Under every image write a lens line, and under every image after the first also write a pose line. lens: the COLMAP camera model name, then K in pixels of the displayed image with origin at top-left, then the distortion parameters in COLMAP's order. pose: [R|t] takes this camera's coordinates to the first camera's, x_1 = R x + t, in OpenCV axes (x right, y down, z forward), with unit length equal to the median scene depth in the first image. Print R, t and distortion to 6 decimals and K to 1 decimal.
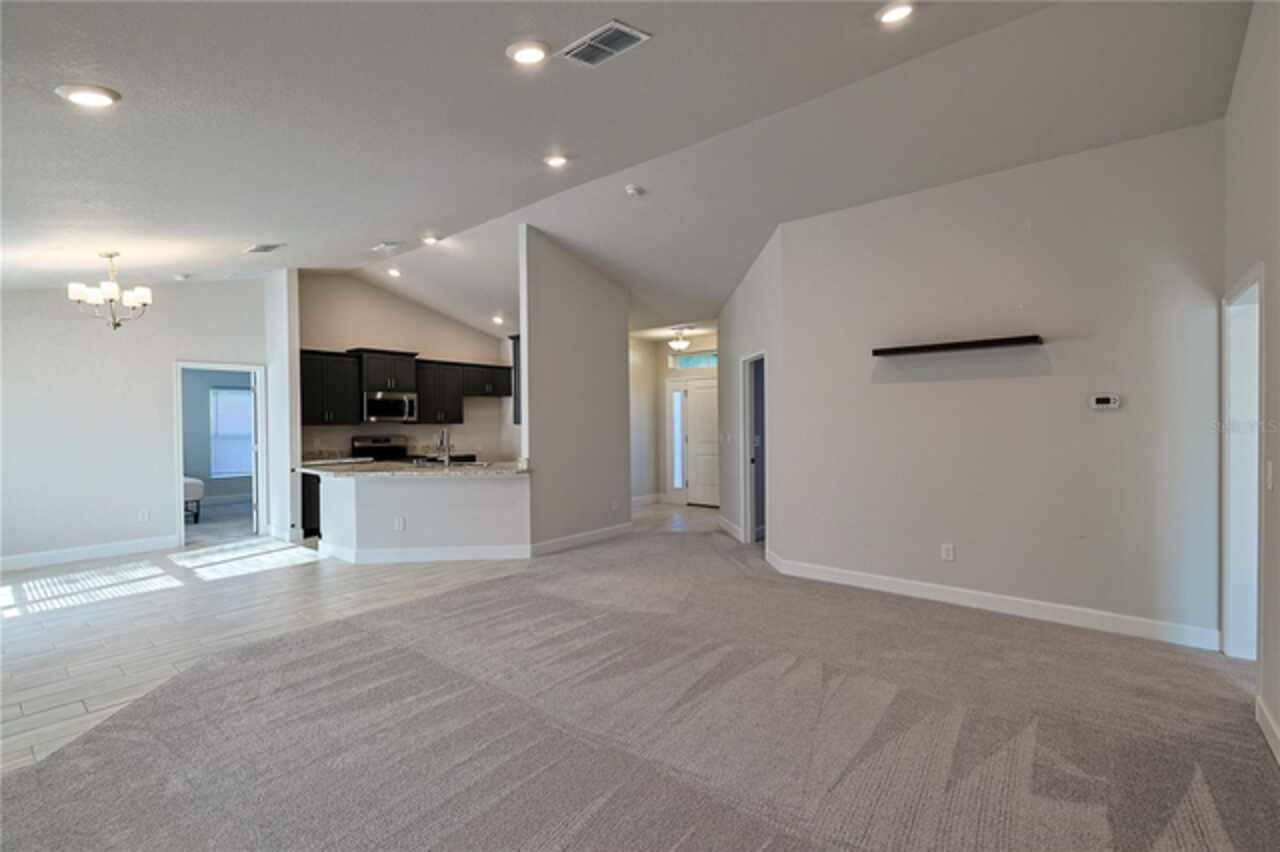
lens RADIAL K [[570.1, 0, 640.6], [0, 570.1, 426.1], [0, 0, 1]] dist [0.003945, -0.001592]
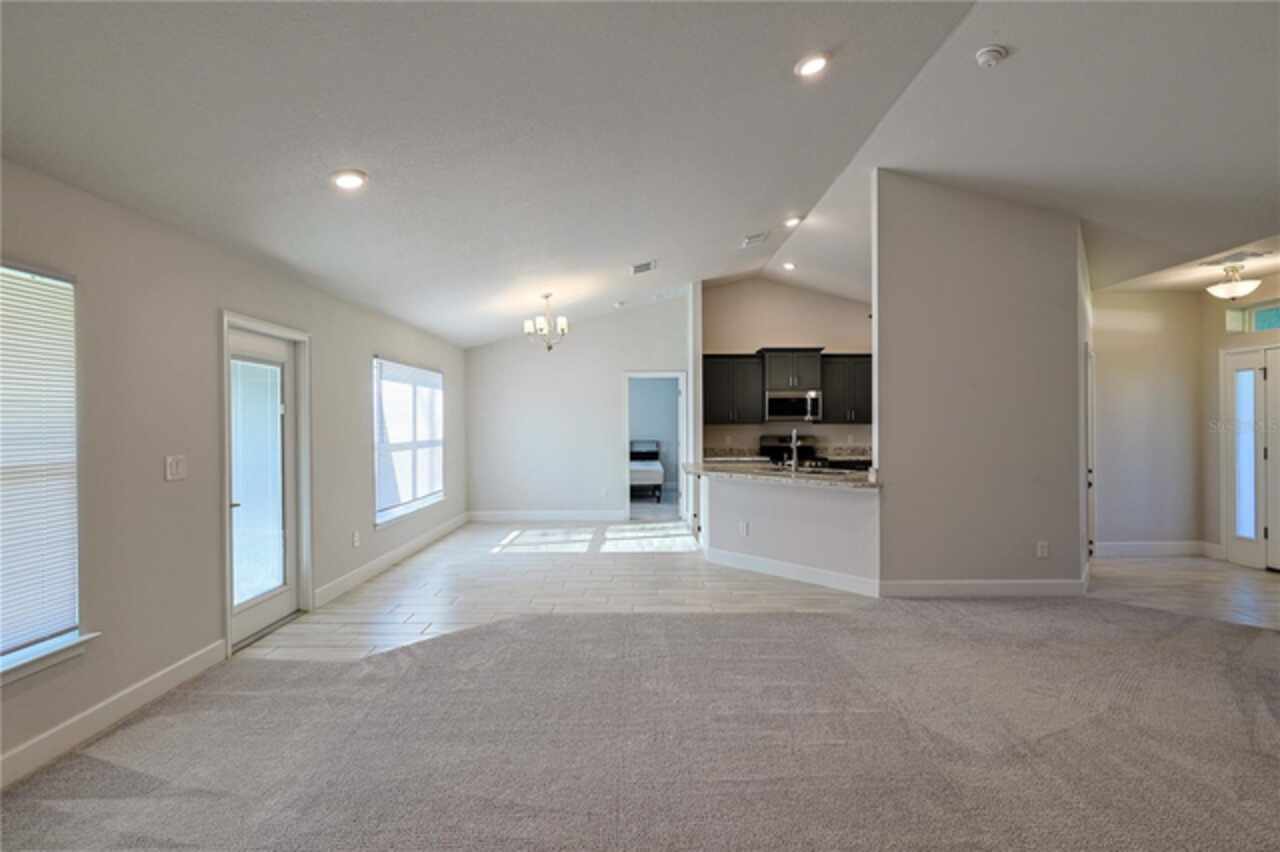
lens RADIAL K [[570.1, 0, 641.6], [0, 570.1, 425.8], [0, 0, 1]] dist [0.003945, -0.001592]
pose [[0.636778, 0.010527, -0.770975, 0.173871], [-0.009517, 0.999938, 0.005793, -0.003401], [0.770988, 0.003648, 0.636839, 0.225484]]
